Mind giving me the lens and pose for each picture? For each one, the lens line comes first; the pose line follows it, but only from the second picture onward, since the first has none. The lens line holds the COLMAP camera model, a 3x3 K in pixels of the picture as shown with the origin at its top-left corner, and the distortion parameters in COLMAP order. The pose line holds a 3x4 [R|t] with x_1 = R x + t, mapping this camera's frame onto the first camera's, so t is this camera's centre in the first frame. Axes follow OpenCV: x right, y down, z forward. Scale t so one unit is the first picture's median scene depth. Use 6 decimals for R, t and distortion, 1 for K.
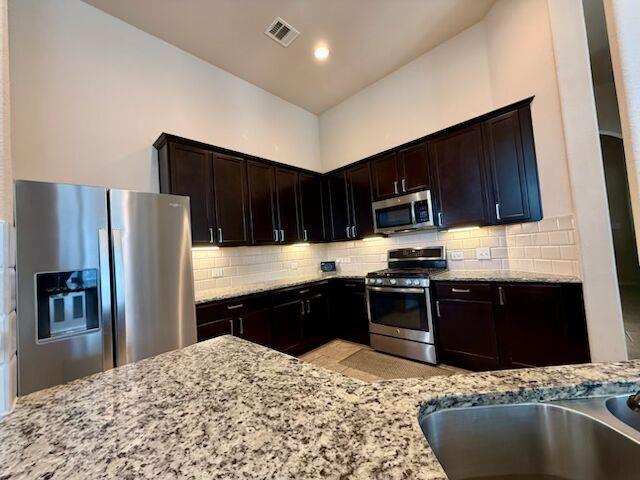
lens RADIAL K [[254.0, 0, 316.4], [0, 254.0, 240.1], [0, 0, 1]] dist [0.000626, 0.000001]
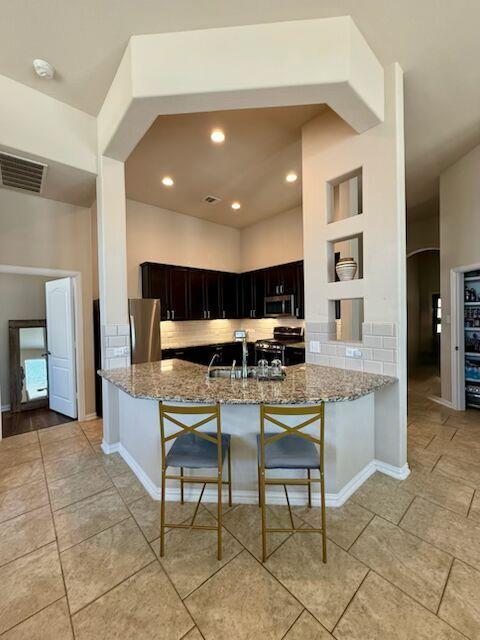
lens RADIAL K [[254.0, 0, 243.1], [0, 254.0, 320.1], [0, 0, 1]] dist [0.000626, 0.000001]
pose [[0.995147, 0.059248, -0.078558, 0.224540], [-0.053591, 0.995945, 0.072255, -0.116087], [0.082520, -0.067694, 0.994288, -0.645389]]
